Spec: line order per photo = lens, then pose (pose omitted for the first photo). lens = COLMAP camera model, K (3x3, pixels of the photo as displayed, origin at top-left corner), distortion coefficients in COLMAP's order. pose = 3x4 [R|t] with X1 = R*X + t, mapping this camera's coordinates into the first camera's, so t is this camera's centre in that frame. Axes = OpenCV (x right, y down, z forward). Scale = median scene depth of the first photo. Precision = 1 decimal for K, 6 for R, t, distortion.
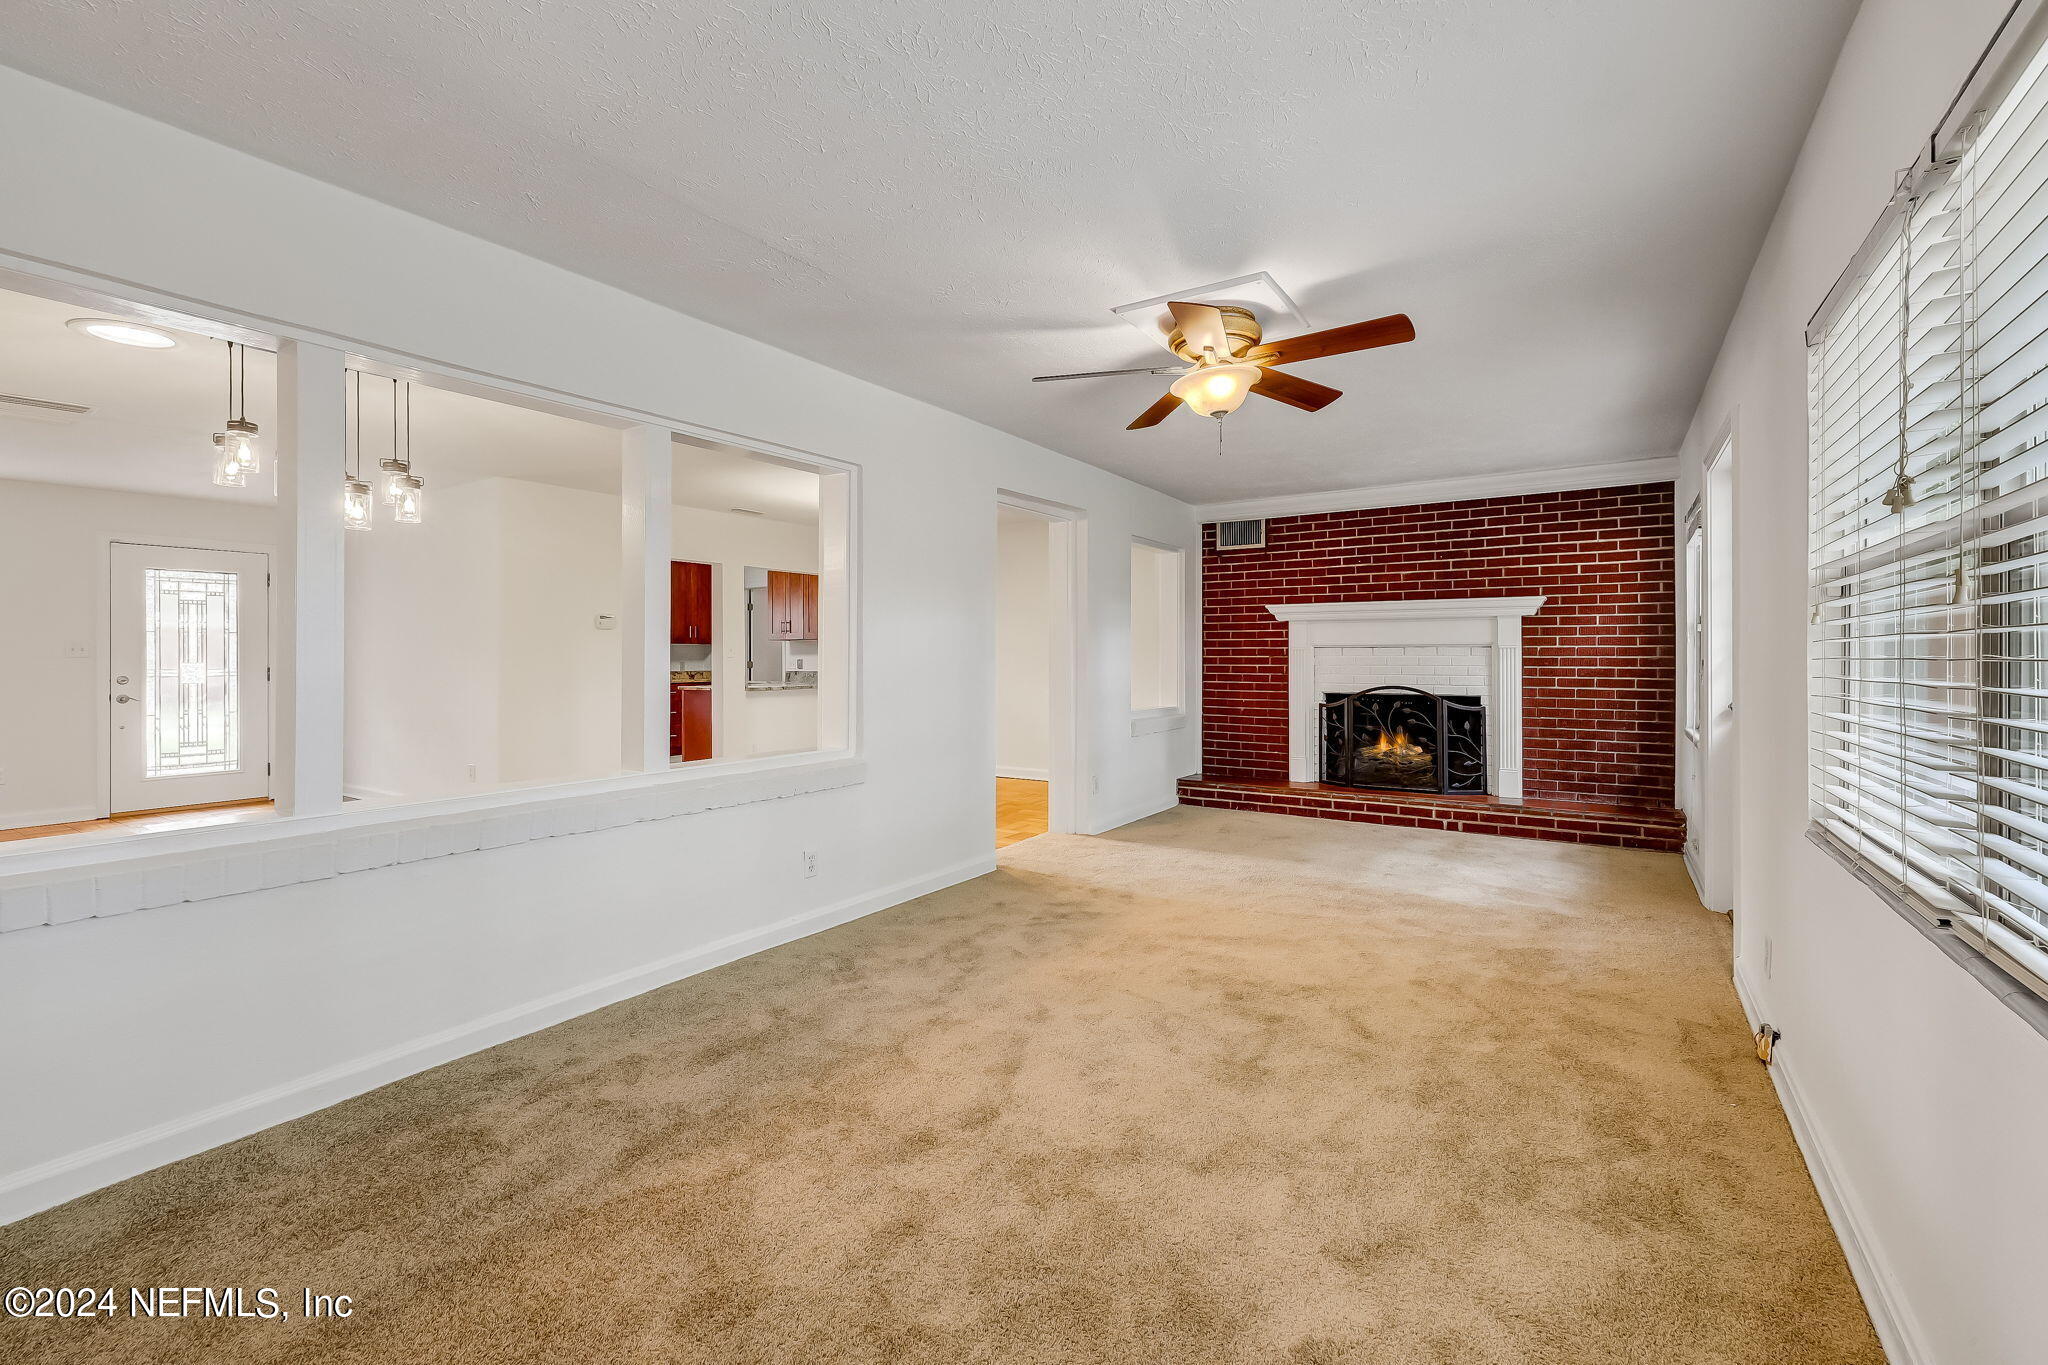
lens RADIAL K [[870.5, 0, 1029.7], [0, 870.5, 656.8], [0, 0, 1]] dist [-0.004424, 0.004248]
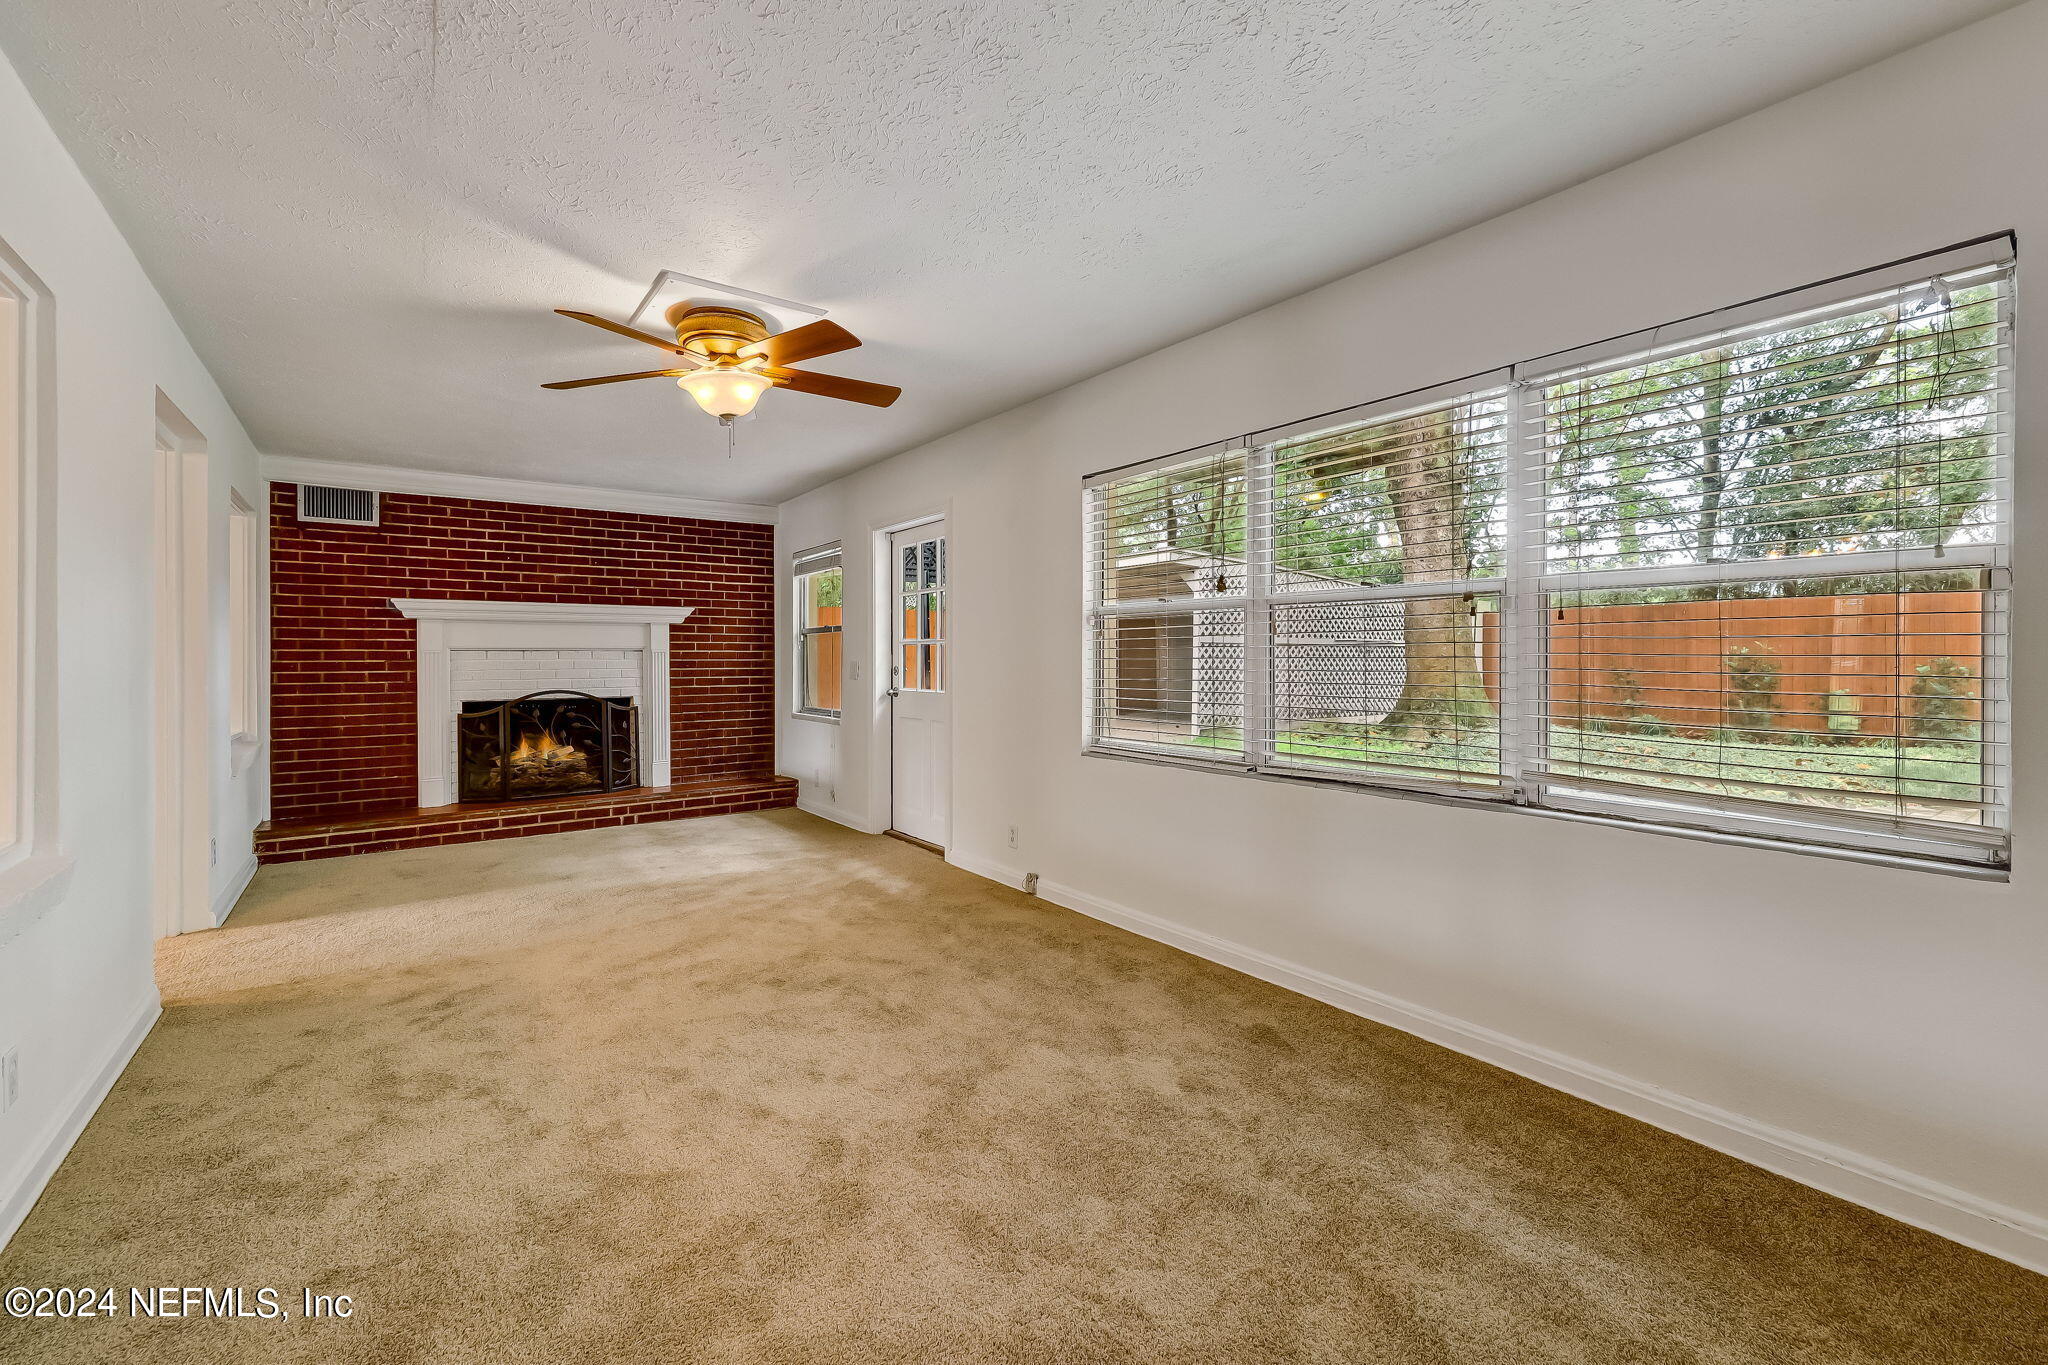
lens RADIAL K [[870.5, 0, 1009.7], [0, 870.5, 667.5], [0, 0, 1]] dist [-0.004424, 0.004248]
pose [[0.352617, -0.010167, 0.935712, -0.353727], [0.005829, 0.999945, 0.008668, 0.002648], [-0.935749, 0.002398, 0.352657, 0.202984]]
